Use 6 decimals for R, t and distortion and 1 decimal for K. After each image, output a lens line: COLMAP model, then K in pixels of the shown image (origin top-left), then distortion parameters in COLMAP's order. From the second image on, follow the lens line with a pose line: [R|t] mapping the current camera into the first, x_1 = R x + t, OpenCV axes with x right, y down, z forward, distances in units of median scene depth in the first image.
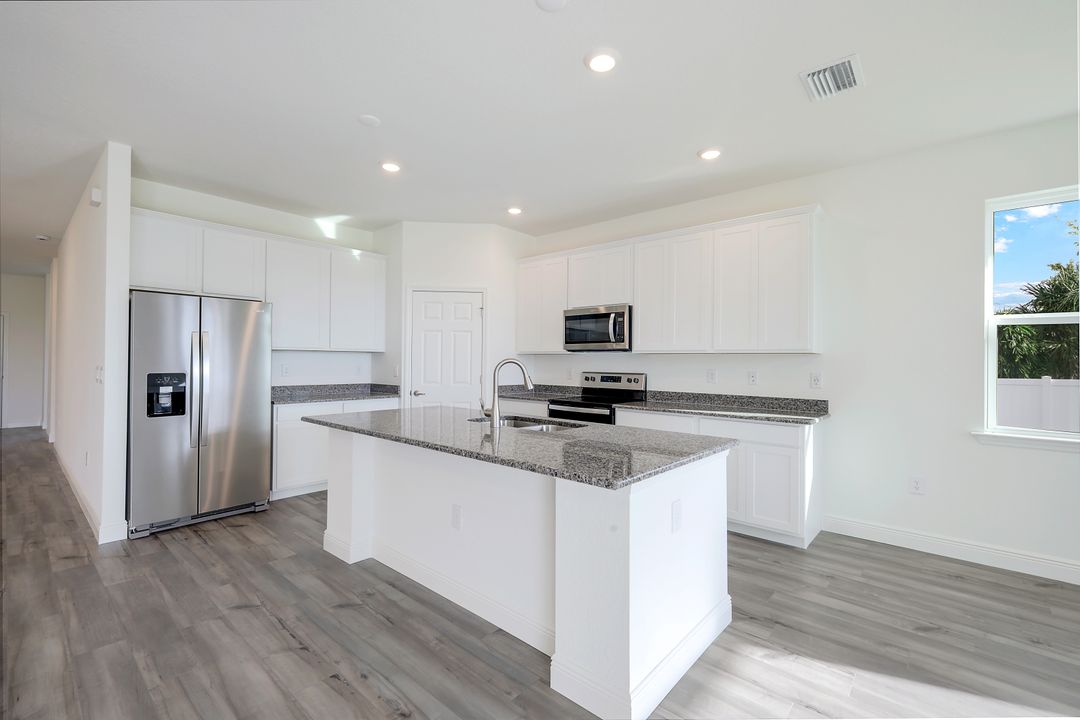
lens RADIAL K [[480.0, 0, 542.3], [0, 480.0, 358.6], [0, 0, 1]] dist [-0.001285, -0.000080]
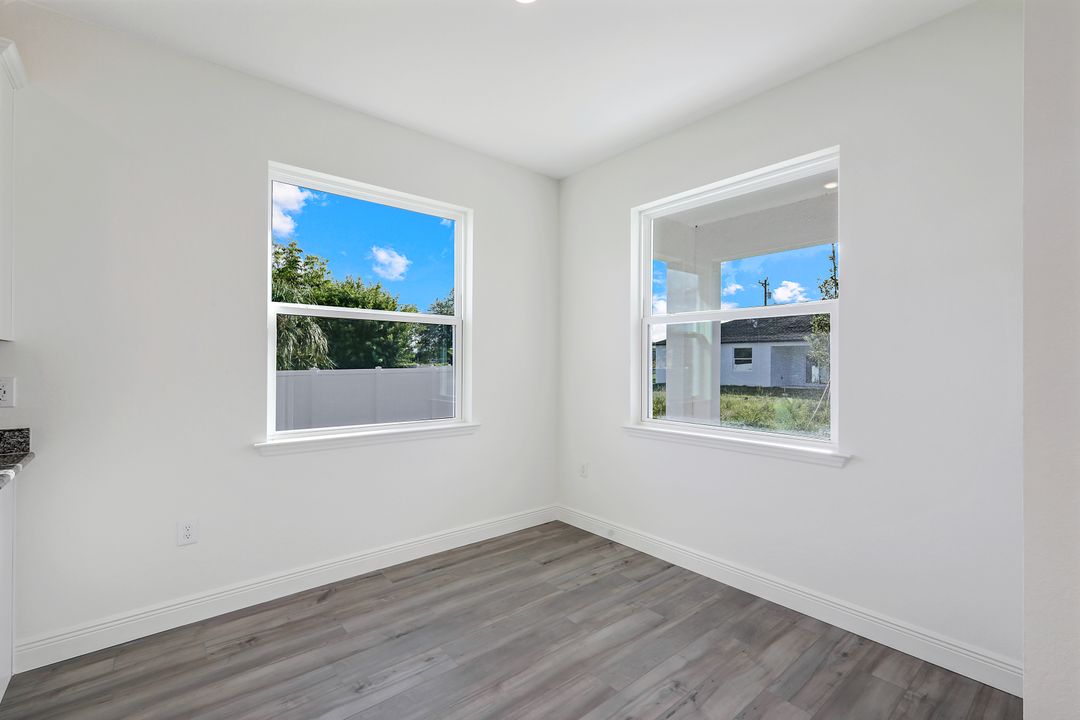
lens RADIAL K [[480.0, 0, 542.3], [0, 480.0, 358.6], [0, 0, 1]] dist [-0.001285, -0.000080]
pose [[0.145967, -0.004844, 0.989278, 0.170949], [-0.010491, 0.999924, 0.006444, -0.001437], [-0.989234, -0.011319, 0.145905, 0.406213]]
